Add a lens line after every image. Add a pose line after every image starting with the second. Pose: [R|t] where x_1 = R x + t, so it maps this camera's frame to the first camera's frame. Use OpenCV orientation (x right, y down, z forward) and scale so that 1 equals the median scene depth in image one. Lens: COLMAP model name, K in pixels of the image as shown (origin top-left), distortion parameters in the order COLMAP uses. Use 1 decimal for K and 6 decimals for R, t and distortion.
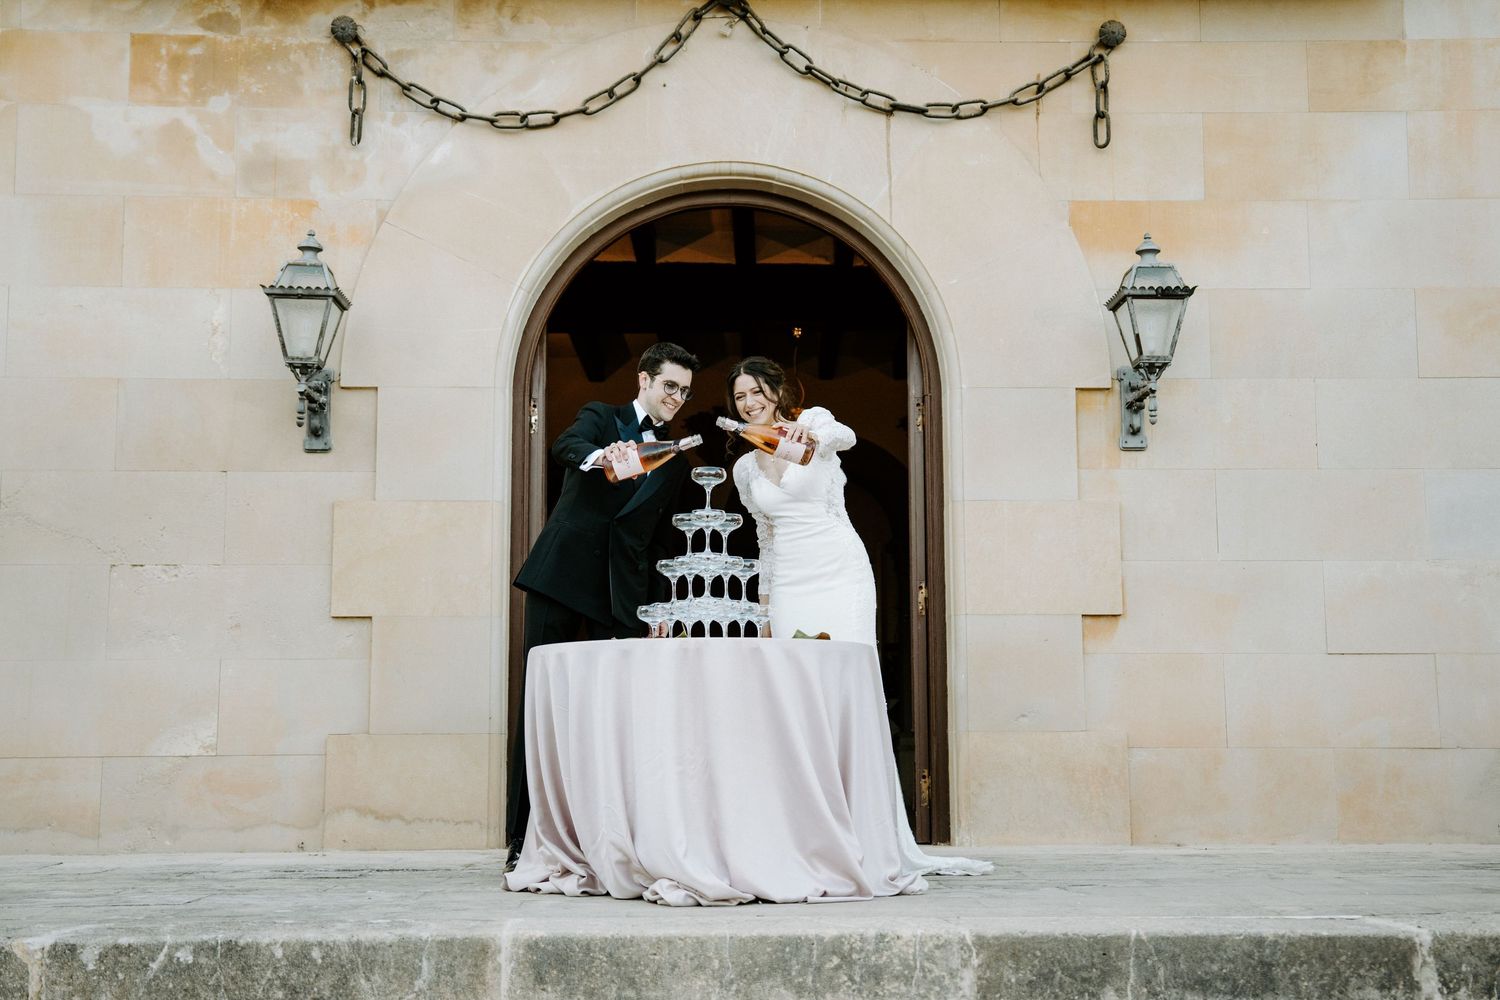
lens RADIAL K [[1944.3, 0, 750.0], [0, 1944.3, 500.0], [0, 0, 1]] dist [0.081370, 0.075916]
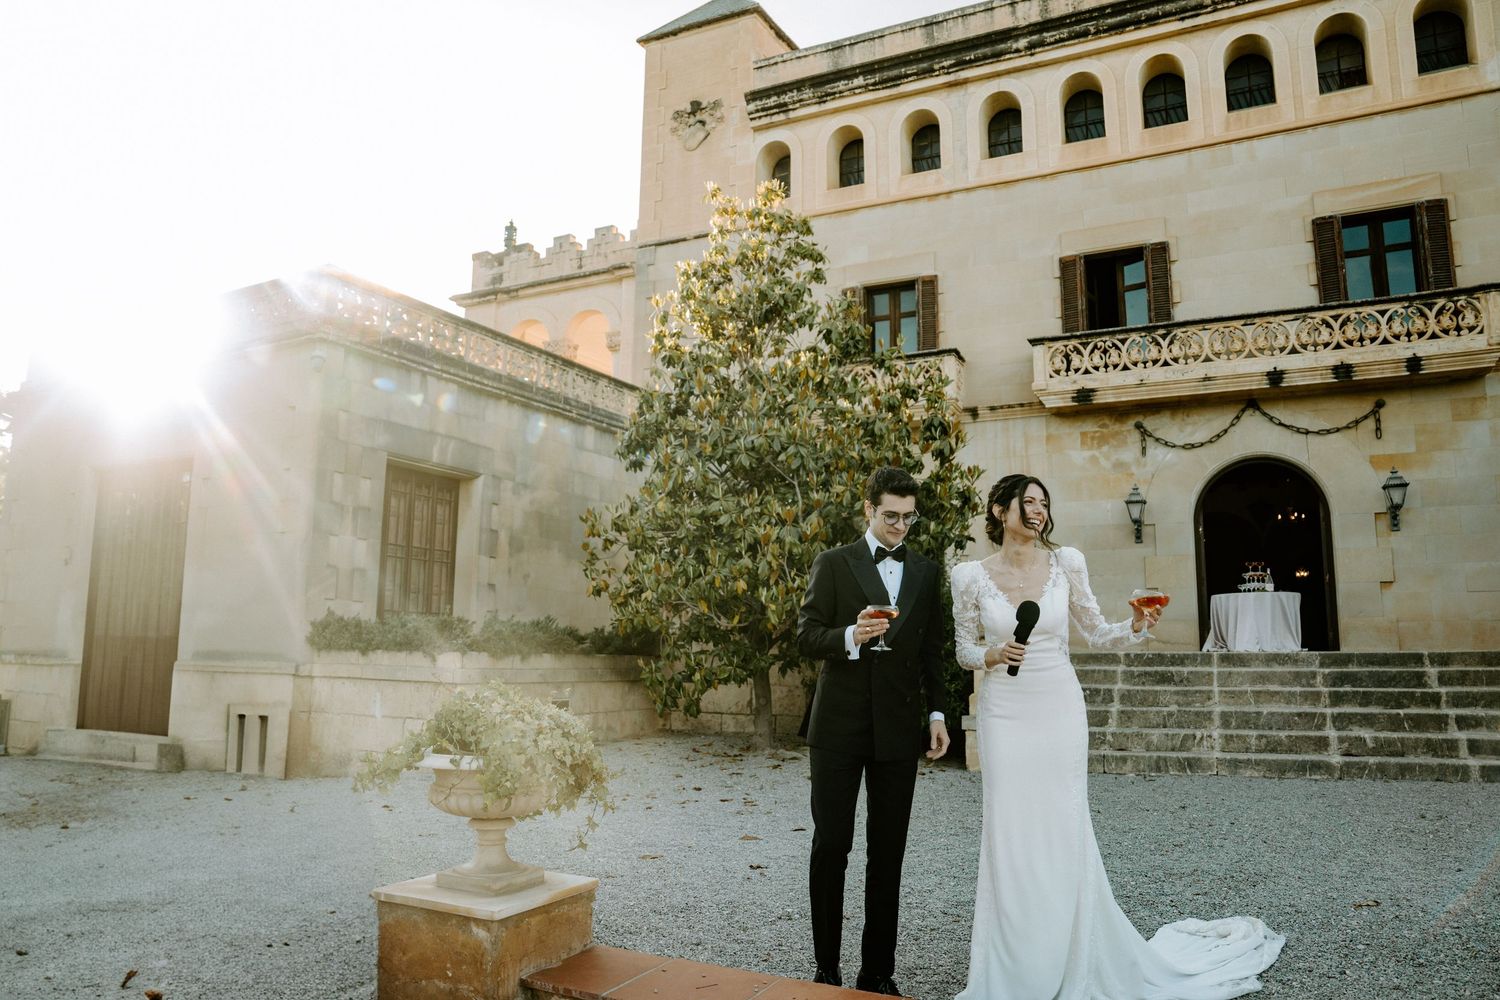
lens RADIAL K [[1034.4, 0, 750.0], [0, 1034.4, 500.0], [0, 0, 1]] dist [-0.108828, 0.084646]
pose [[0.879662, -0.060913, -0.471683, 0.041281], [0.051343, 0.998131, -0.033146, -0.079071], [0.472820, 0.004940, 0.881145, -1.019294]]
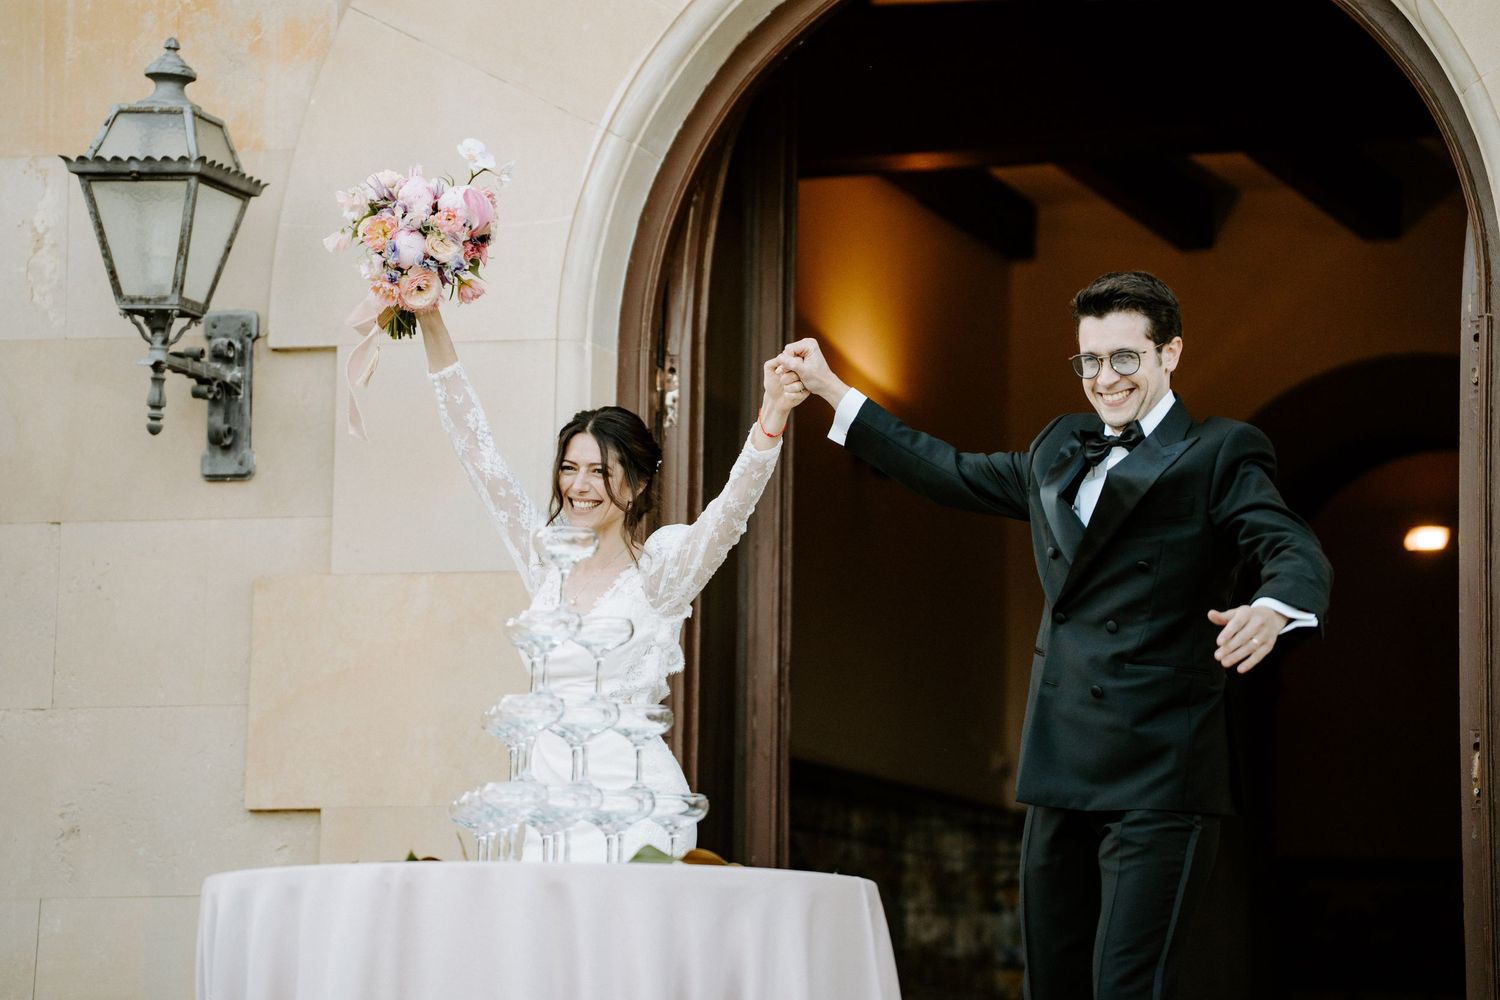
lens RADIAL K [[4803.3, 0, 750.0], [0, 4803.3, 500.0], [0, 0, 1]] dist [1.153286, 1.124131]
pose [[0.939686, -0.022603, -0.341291, 0.334141], [0.024543, 0.999698, 0.001368, -0.017979], [0.341157, -0.009662, 0.939957, -0.130589]]
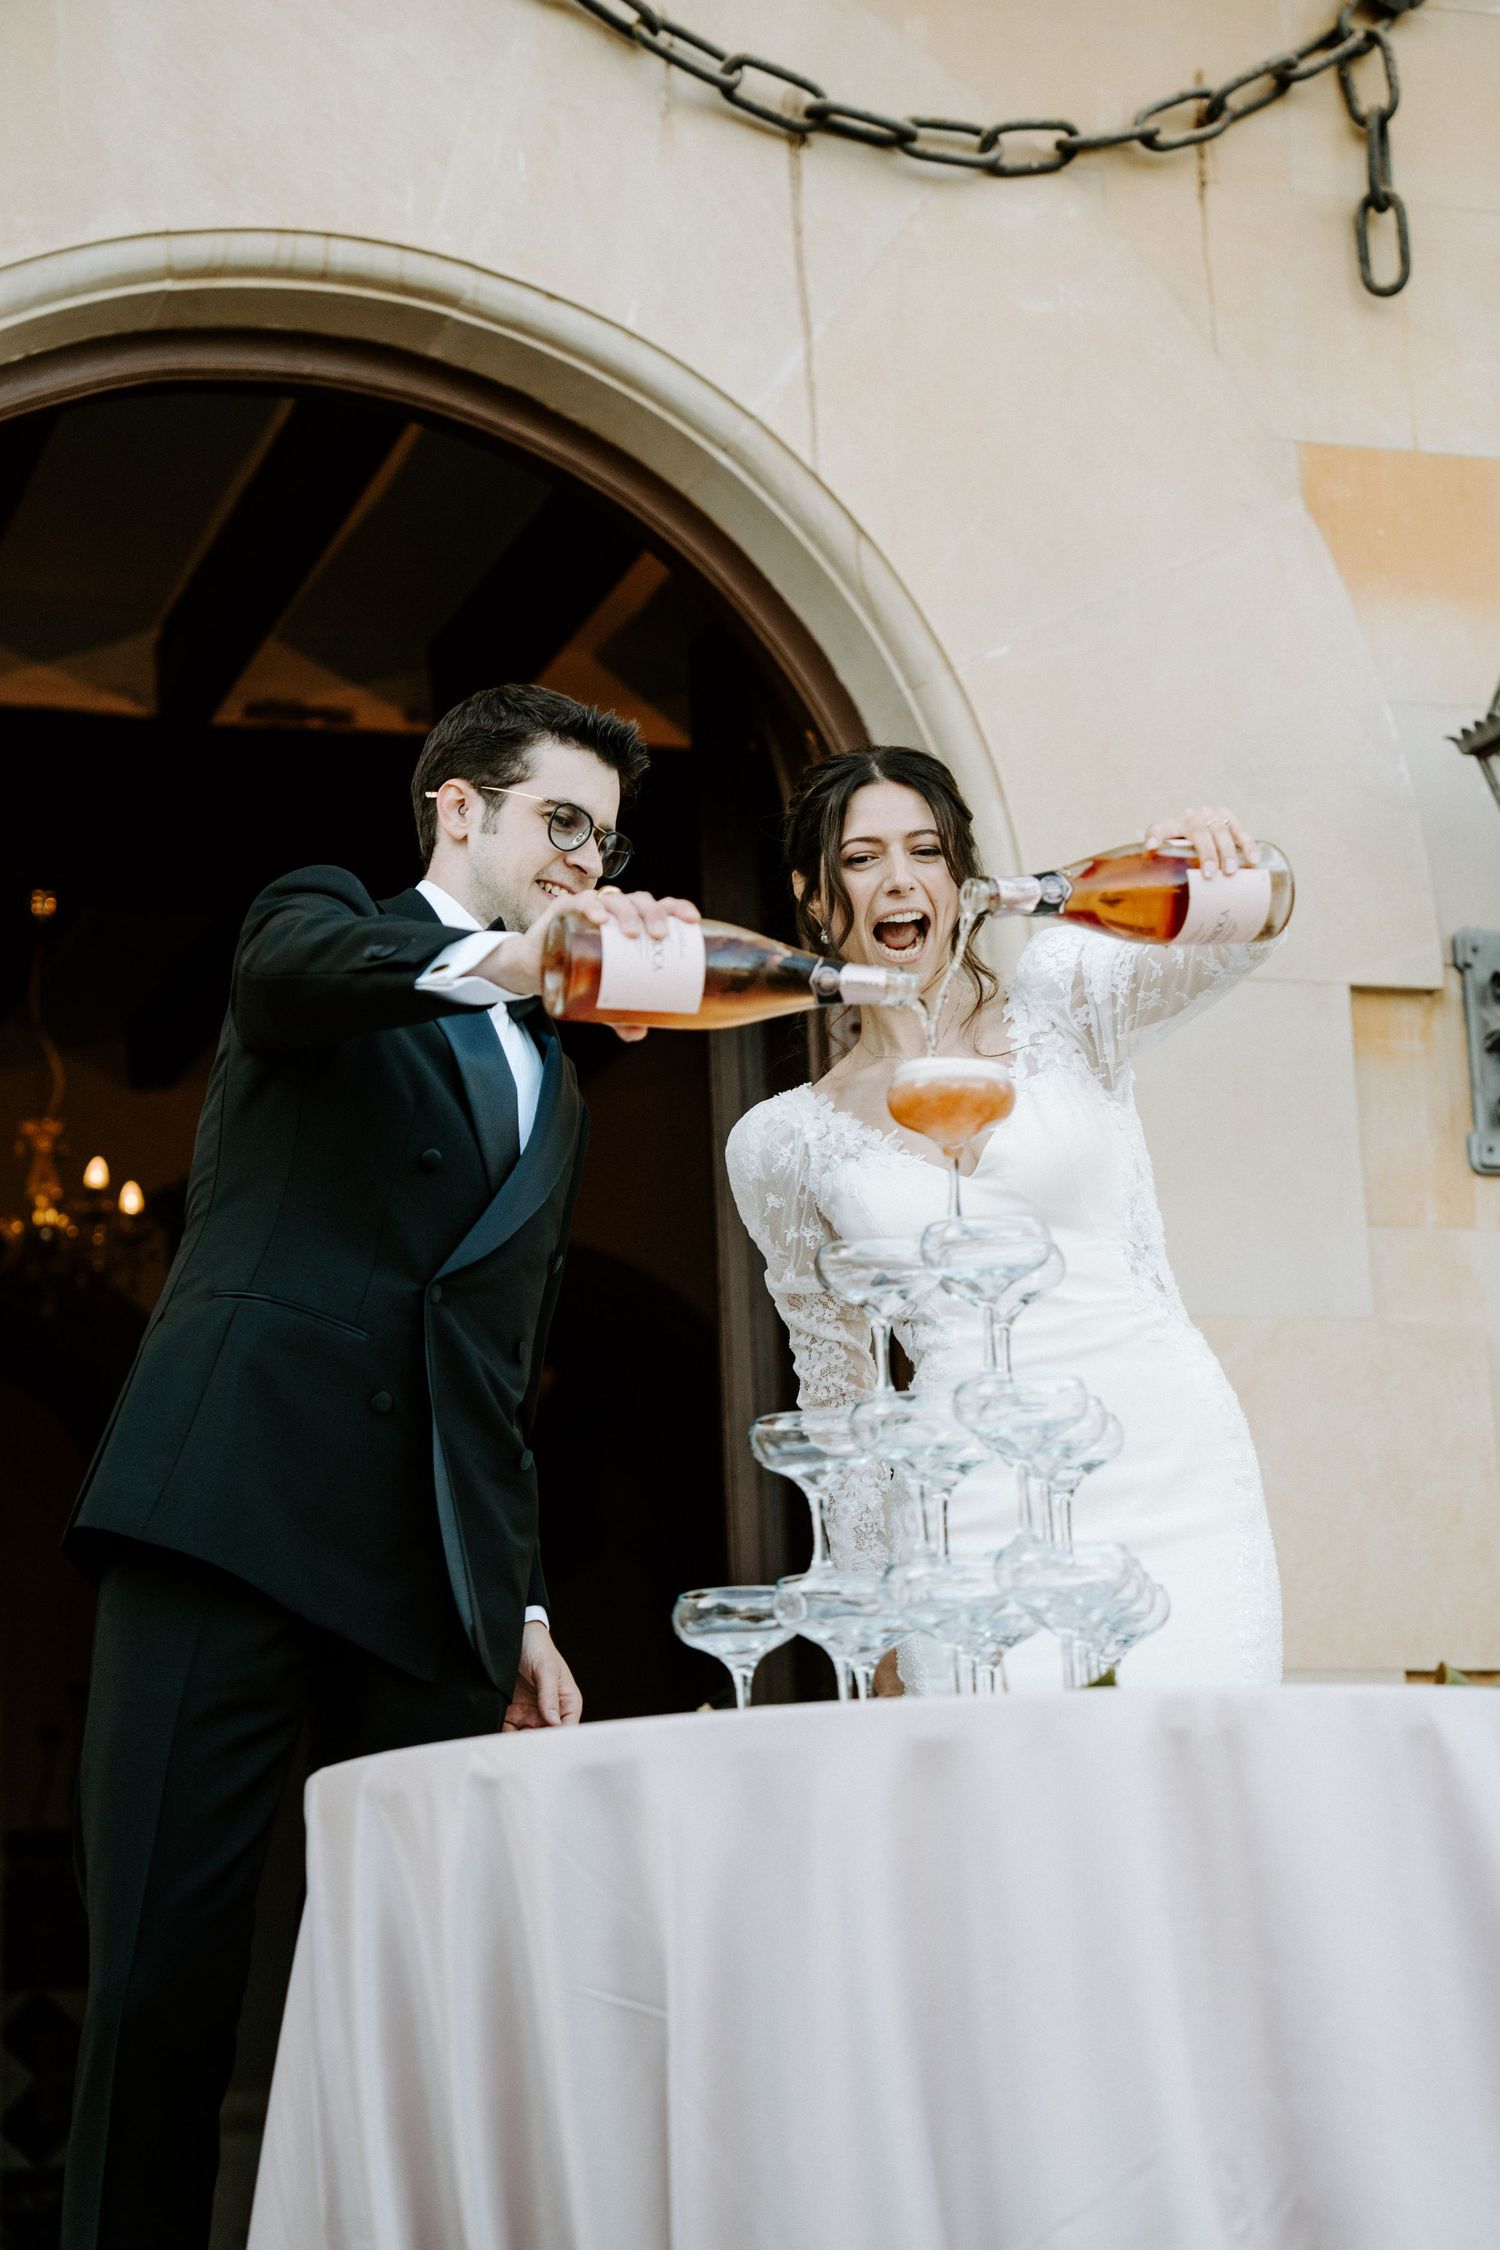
lens RADIAL K [[4592.6, 0, 801.8], [0, 4592.6, 987.9], [0, 0, 1]] dist [0.284868, 0.052757]
pose [[0.946019, 0.035772, 0.322132, -0.181080], [-0.000159, 0.993942, -0.109909, 0.030854], [-0.324112, 0.103925, 0.940293, 0.293292]]
